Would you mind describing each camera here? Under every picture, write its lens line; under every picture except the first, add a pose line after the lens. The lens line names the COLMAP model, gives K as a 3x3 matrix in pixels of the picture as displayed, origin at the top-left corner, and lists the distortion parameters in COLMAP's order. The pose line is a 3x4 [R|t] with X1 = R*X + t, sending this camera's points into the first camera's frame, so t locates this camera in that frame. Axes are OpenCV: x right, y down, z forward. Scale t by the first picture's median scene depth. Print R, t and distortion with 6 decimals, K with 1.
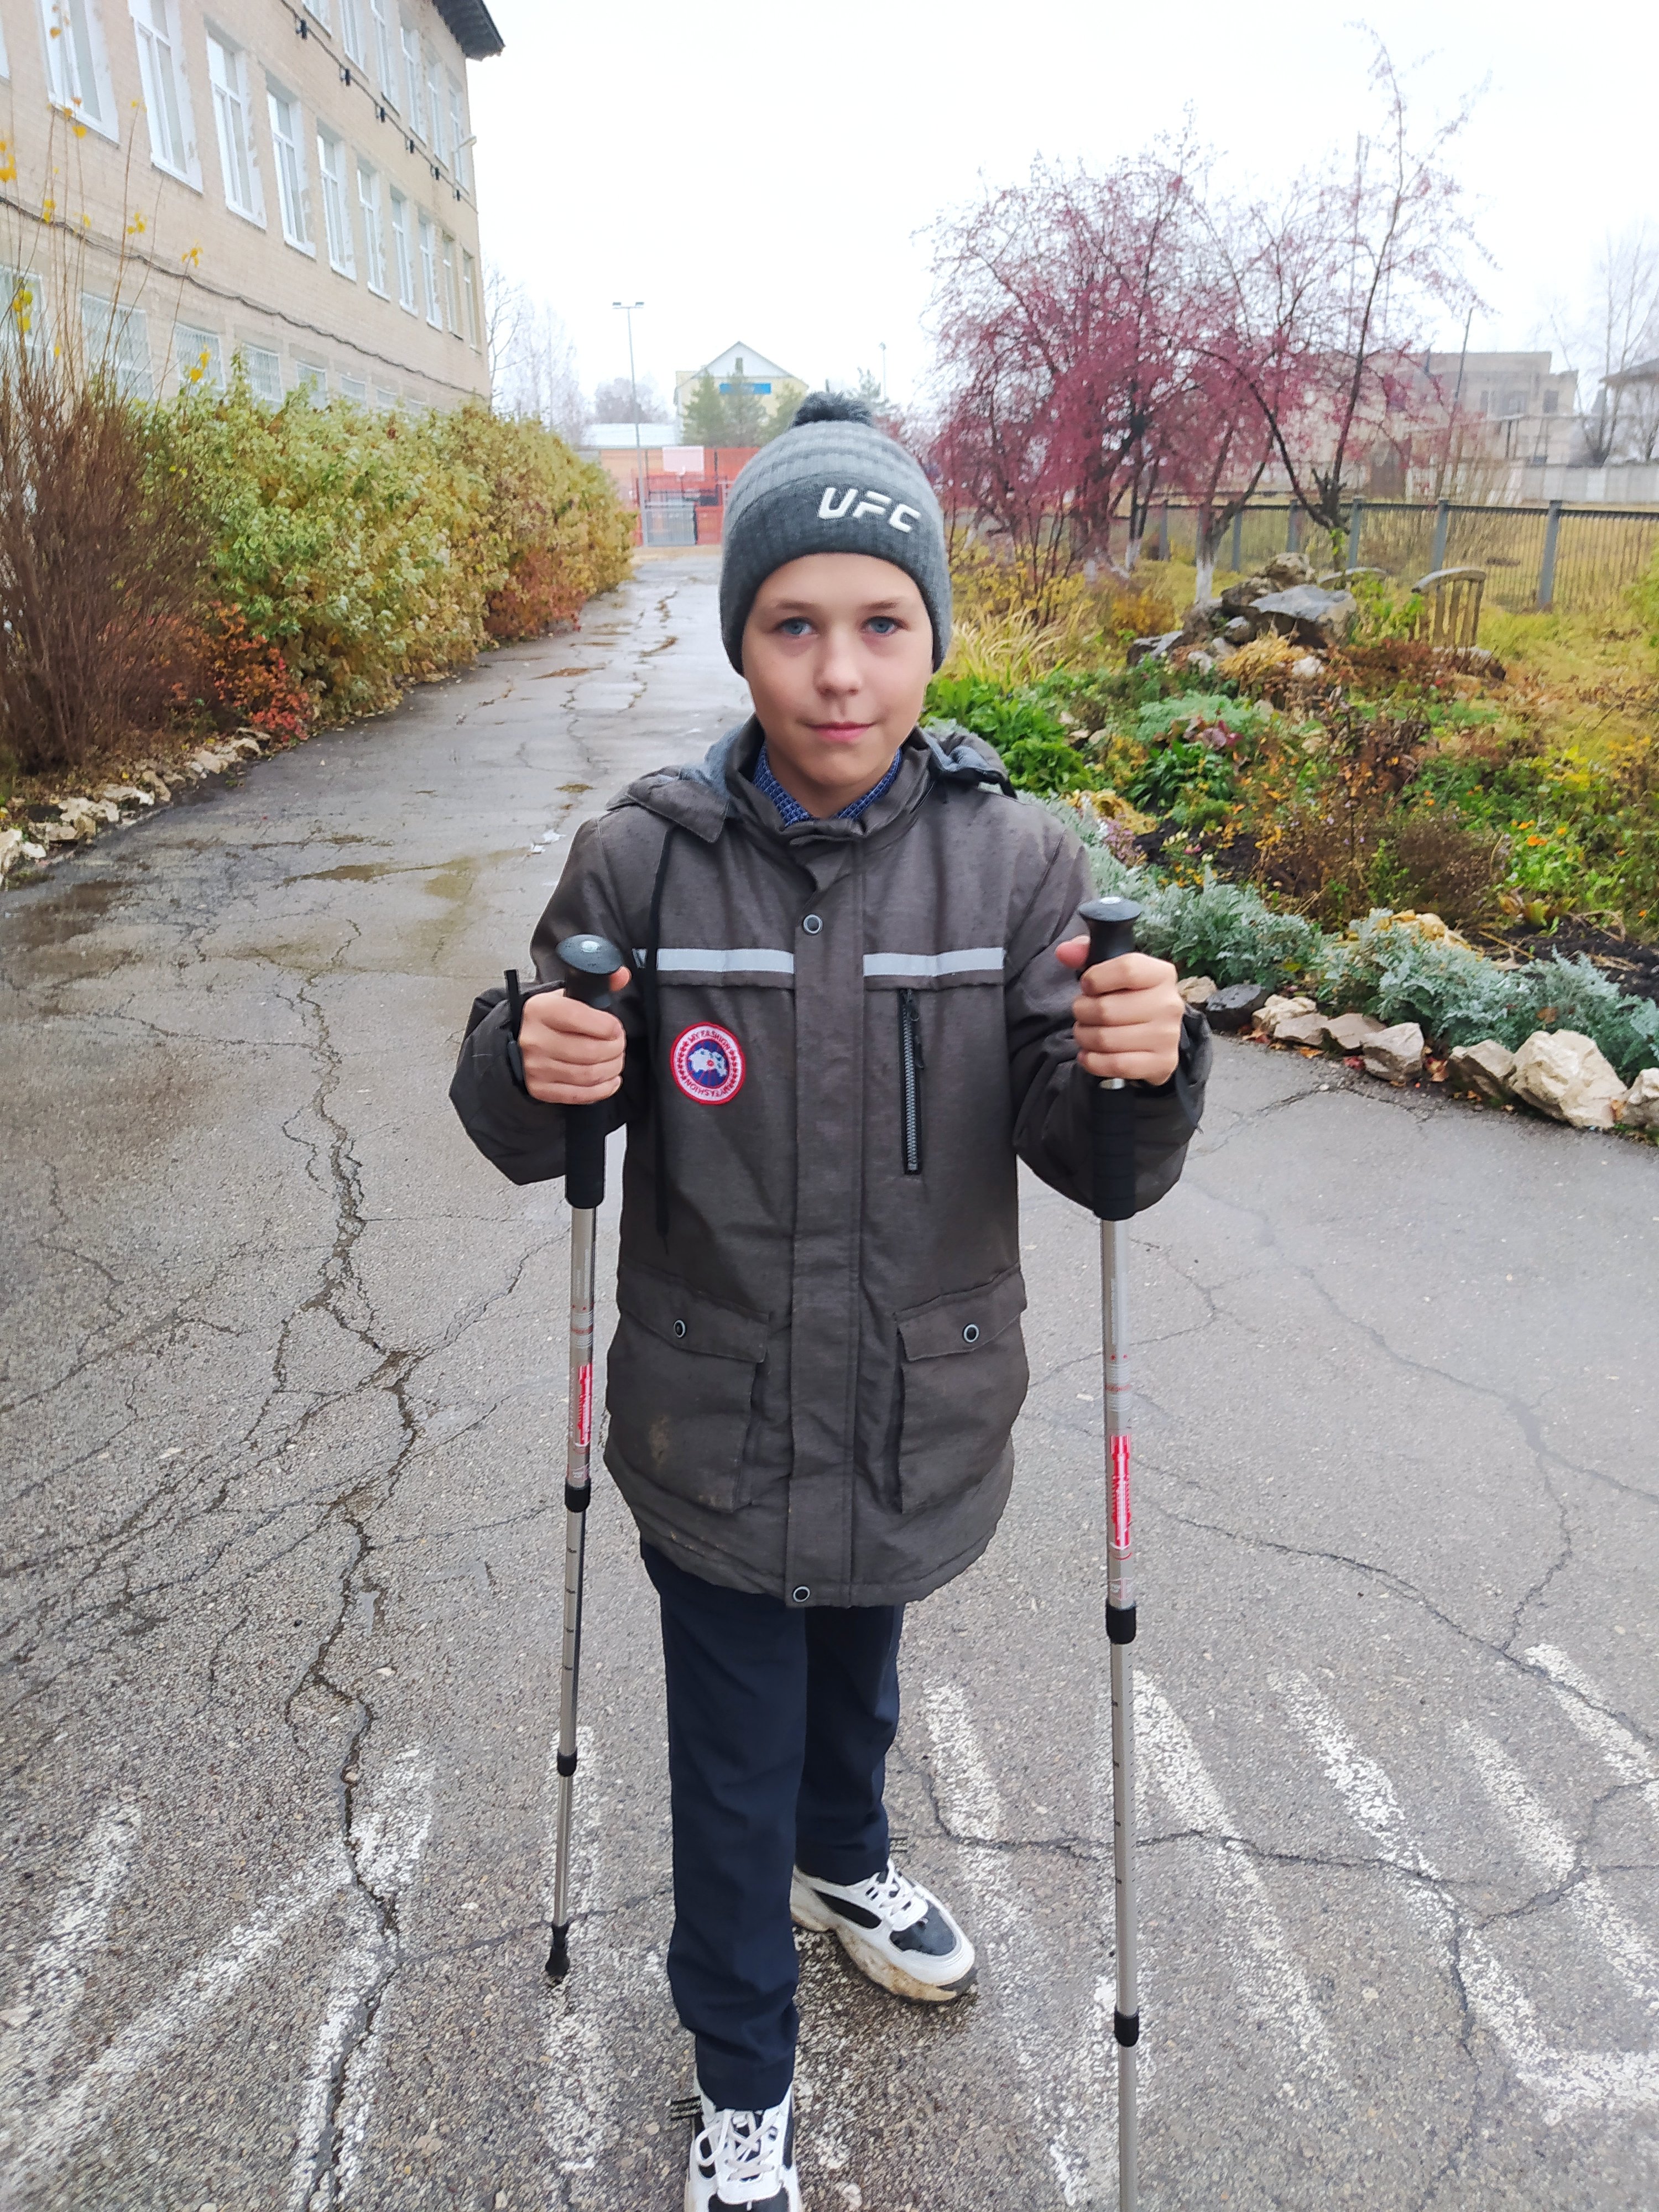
lens RADIAL K [[1637.9, 0, 835.5], [0, 1637.9, 1090.5], [0, 0, 1]] dist [0.117338, -0.187687]
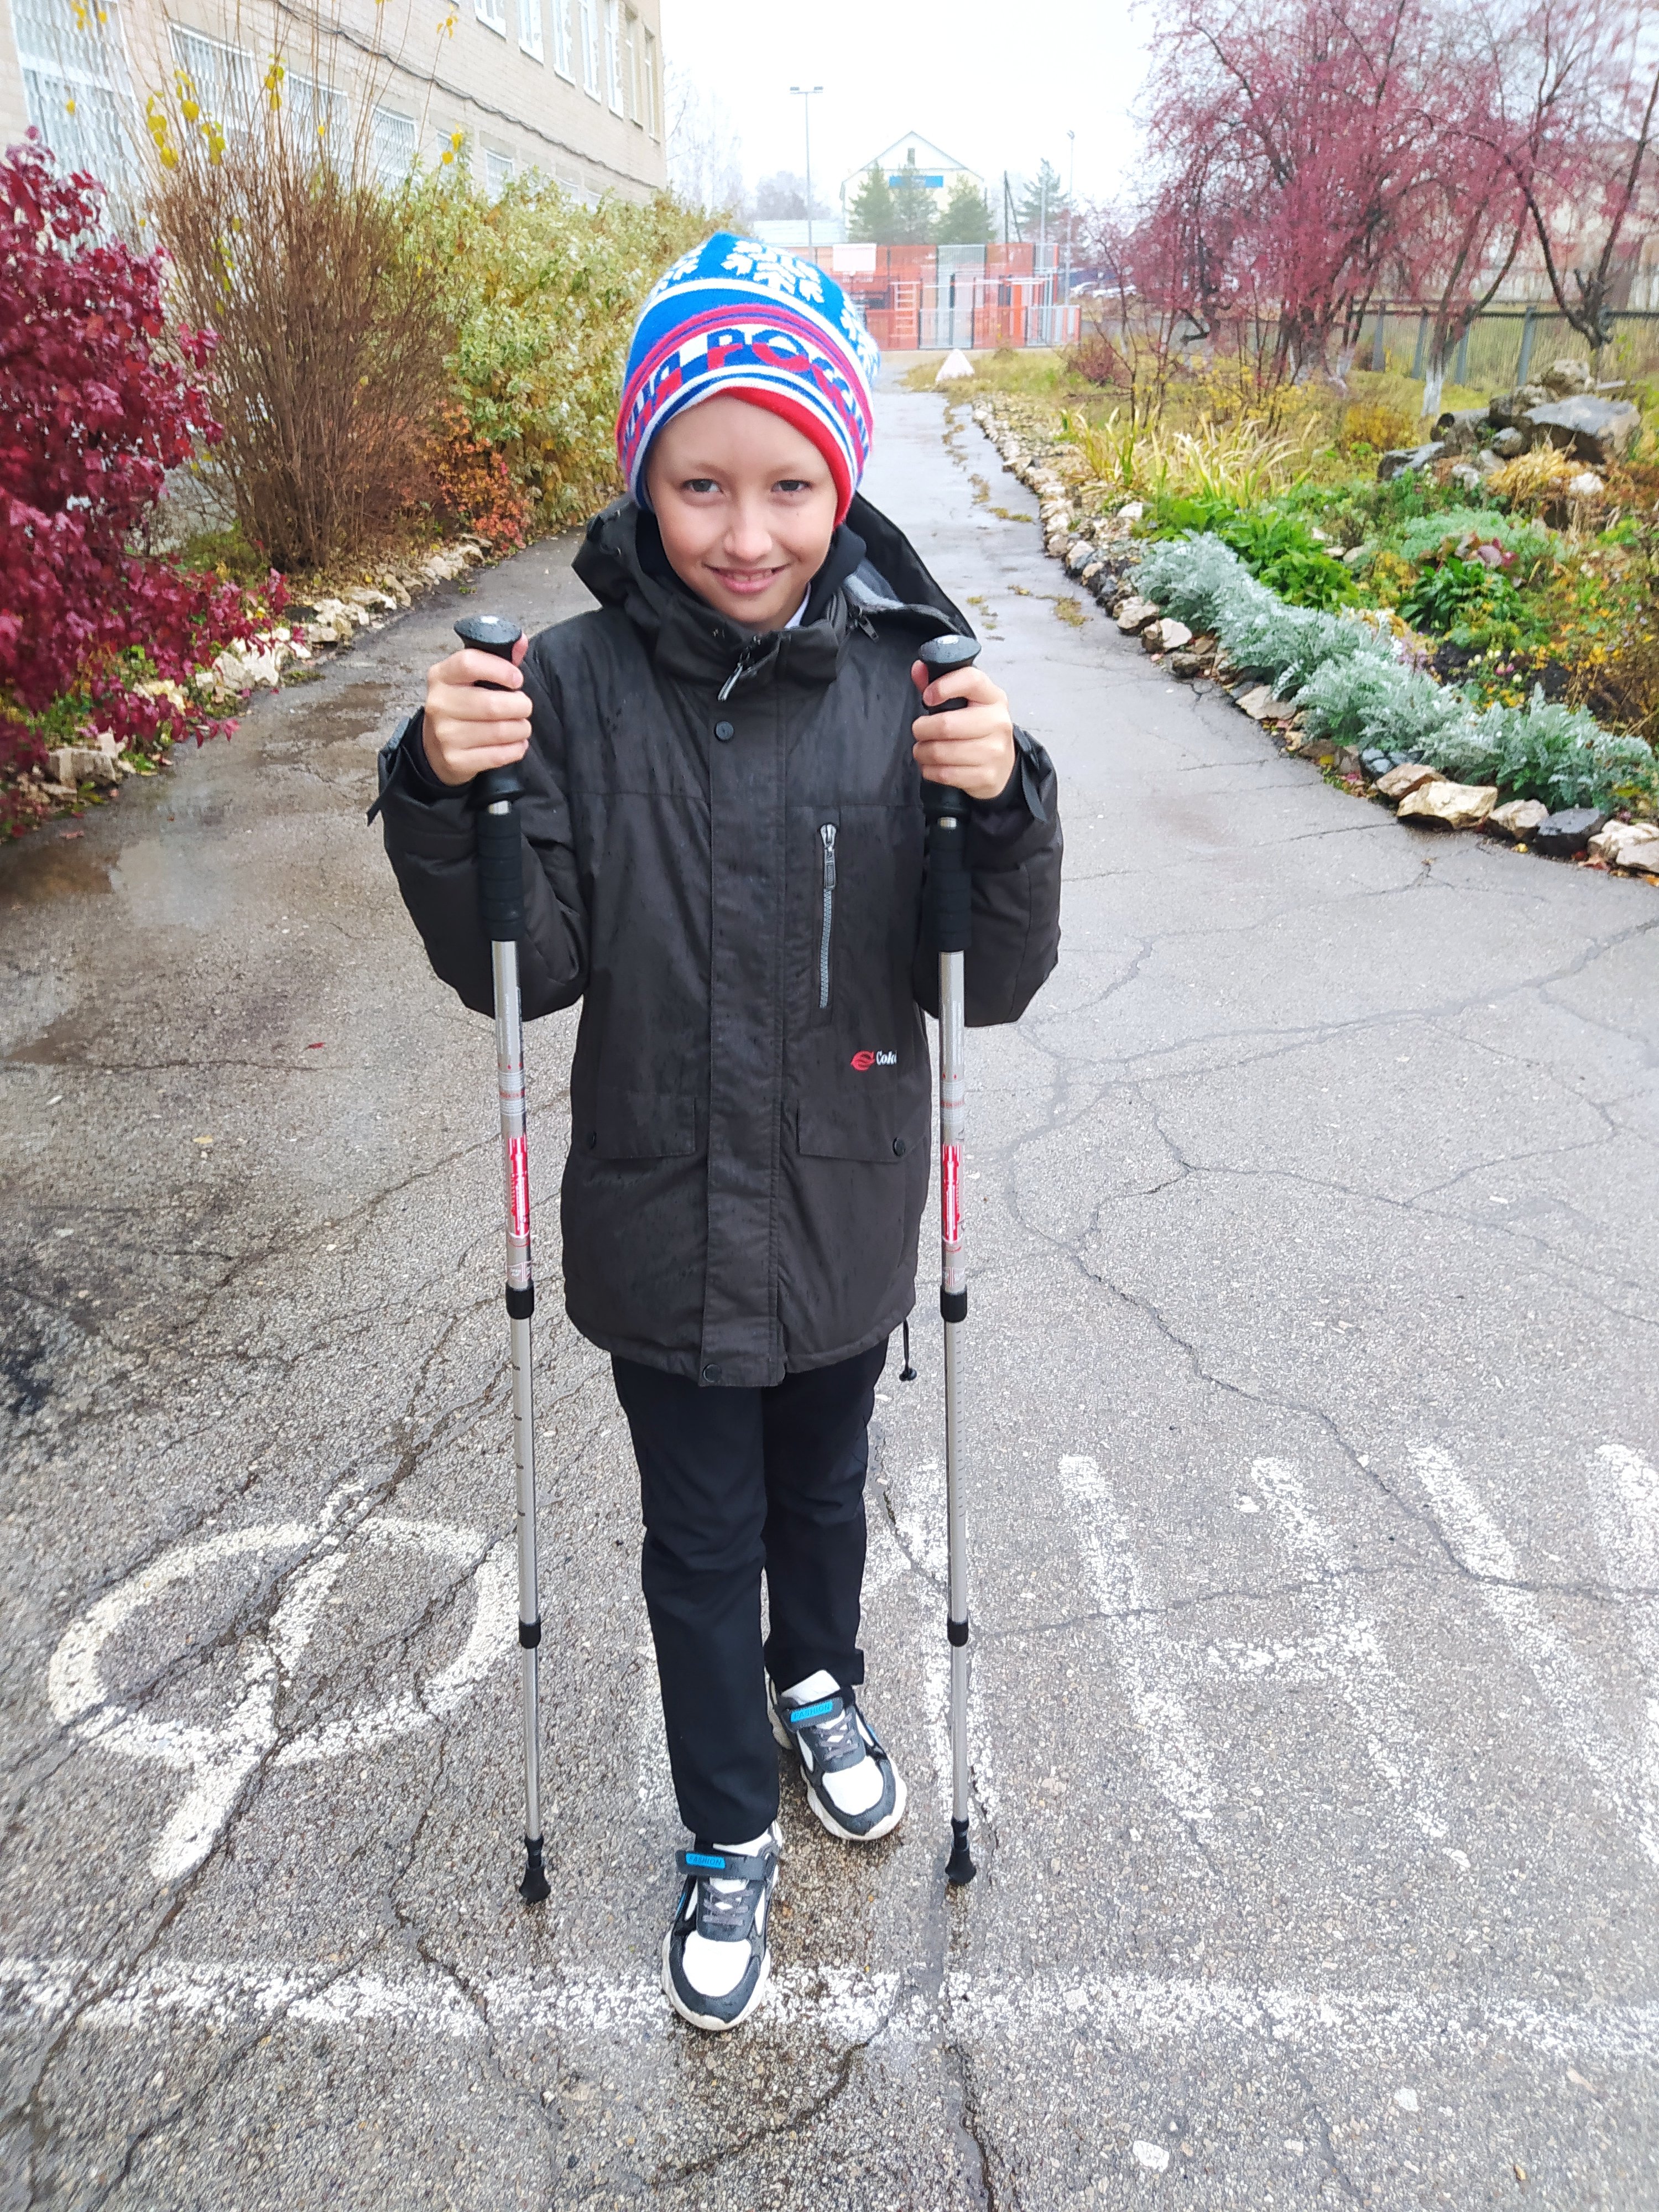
lens RADIAL K [[1655.7, 0, 801.1], [0, 1655.7, 1092.2], [0, 0, 1]] dist [0.115612, -0.176242]
pose [[0.995391, 0.046503, -0.083865, -0.113841], [-0.038393, 0.994655, 0.095855, 0.023133], [0.087874, -0.092193, 0.991856, -0.029748]]
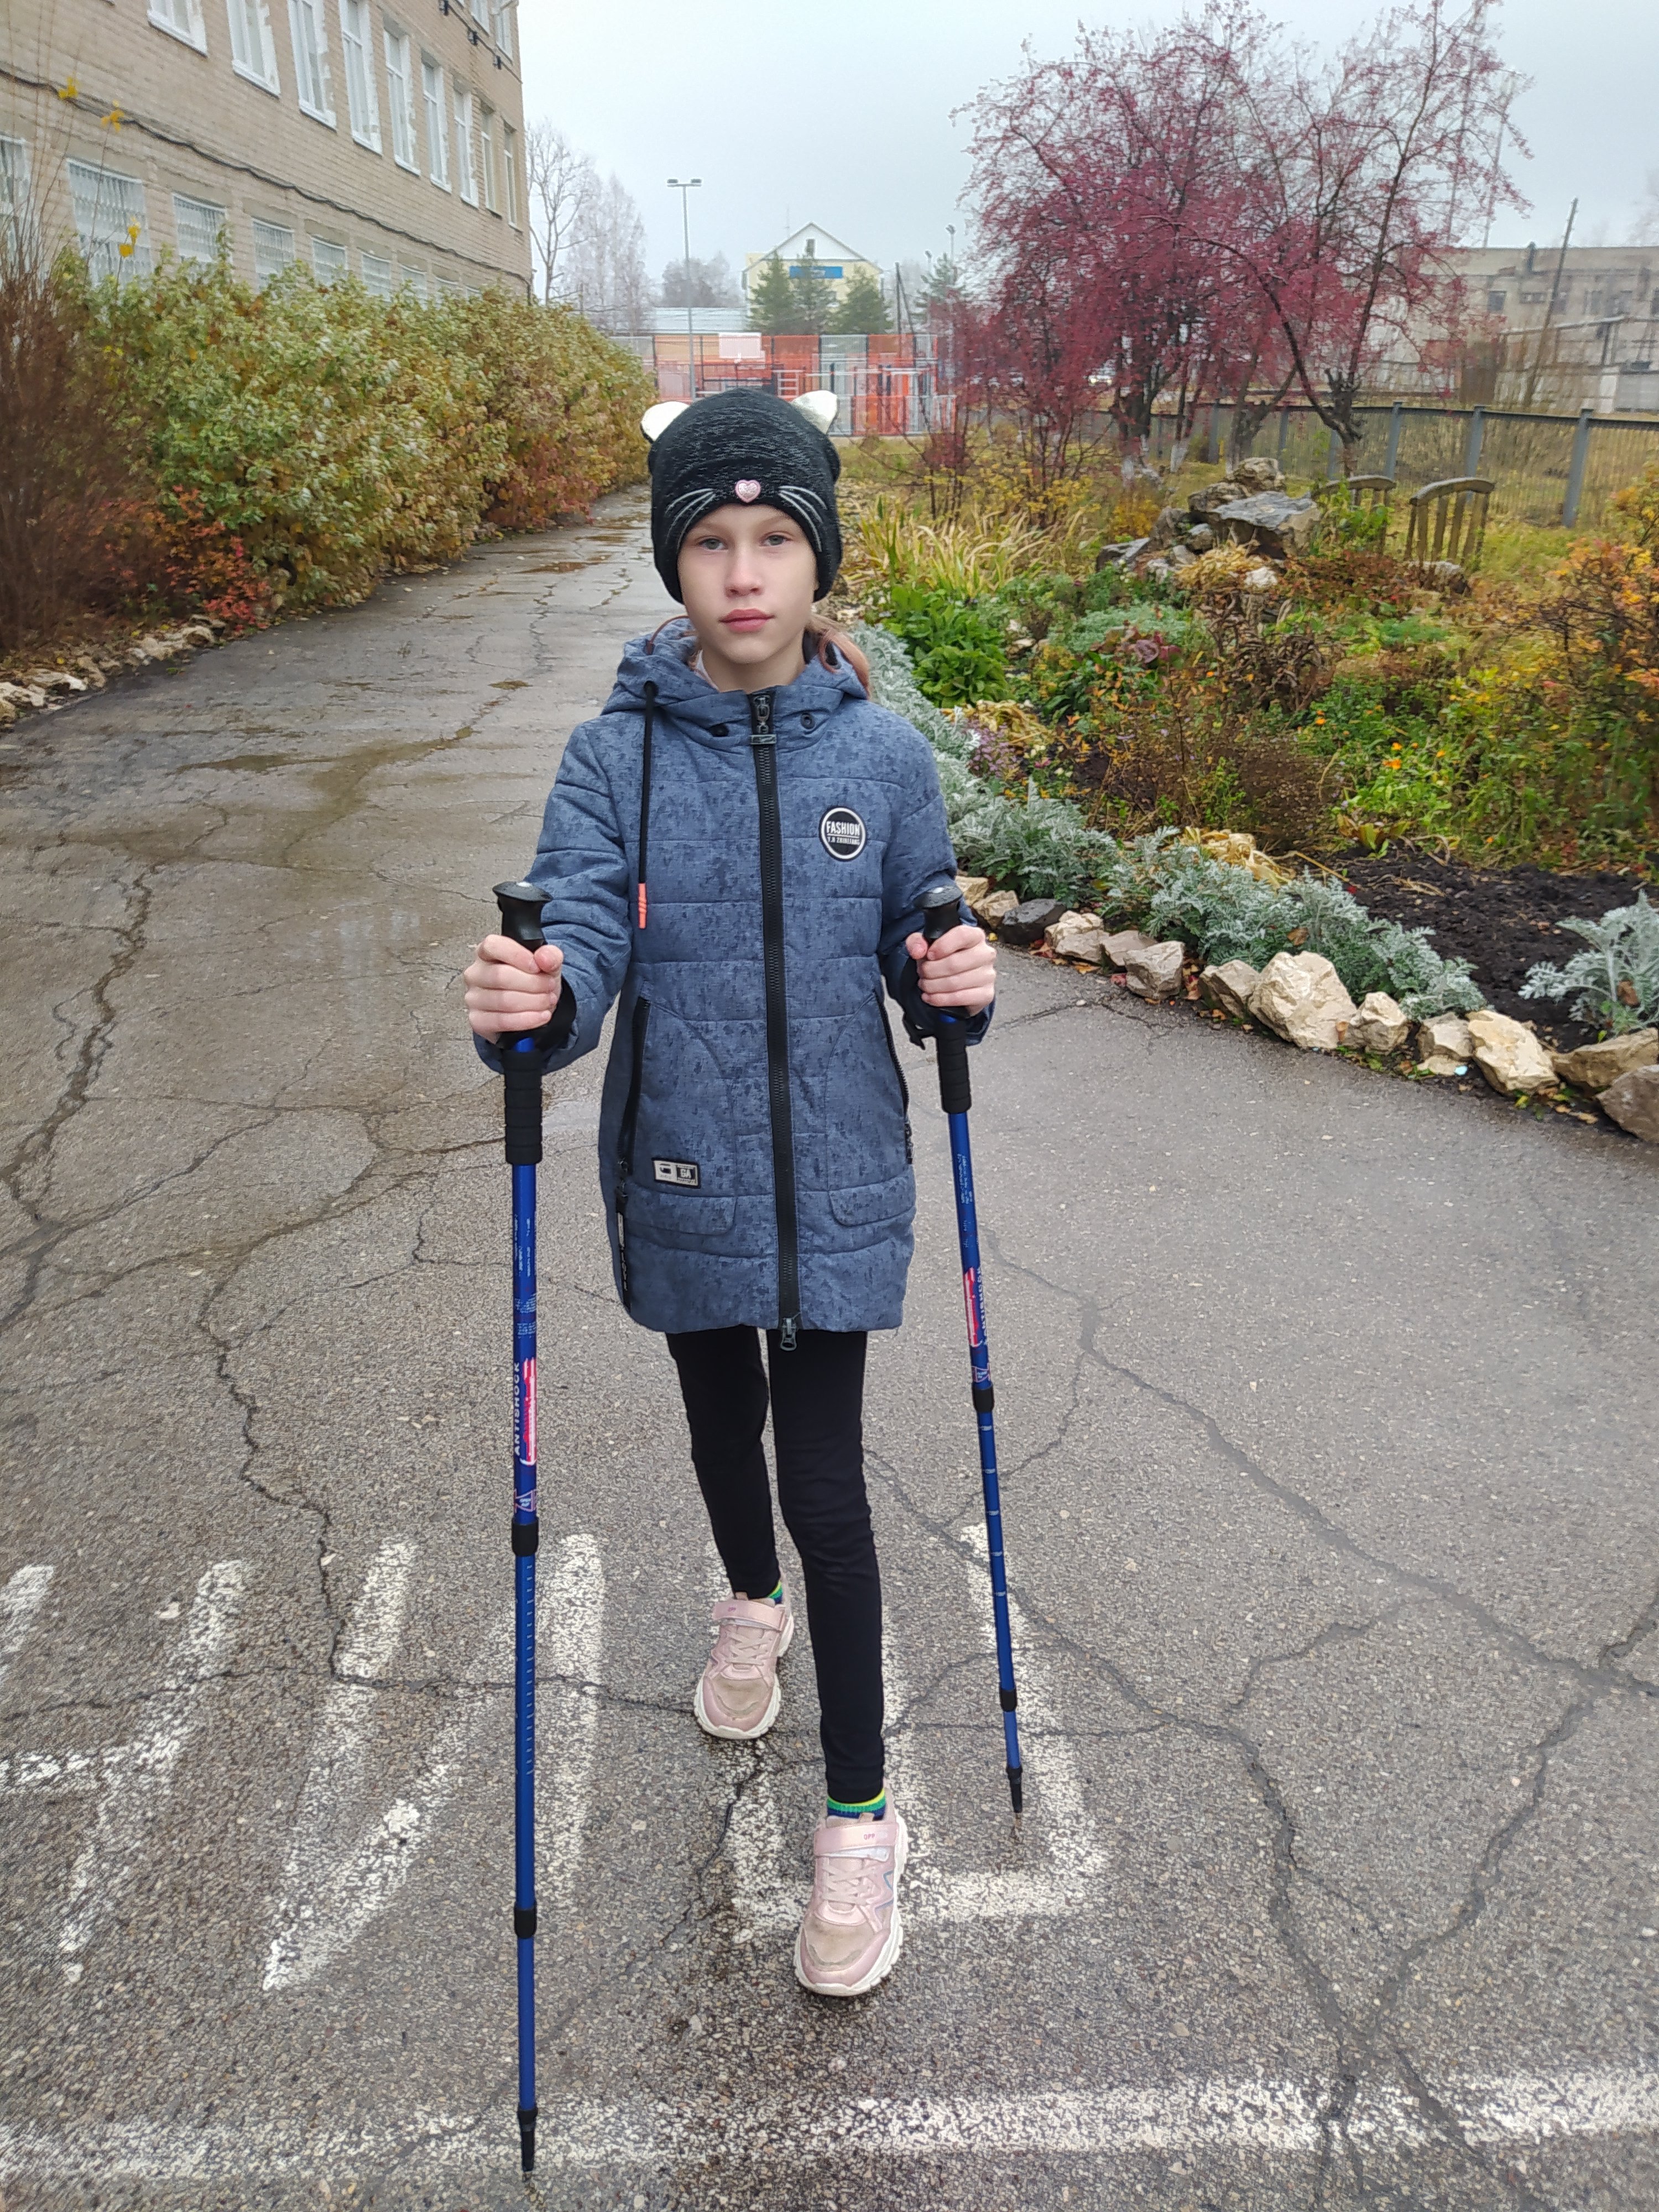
lens RADIAL K [[1639.5, 0, 867.6], [0, 1639.5, 1129.9], [0, 0, 1]] dist [0.111051, -0.179141]
pose [[0.998940, 0.033738, -0.031310, 0.176820], [-0.031306, 0.996680, 0.075166, 0.003744], [0.033742, -0.074106, 0.996679, -0.010996]]
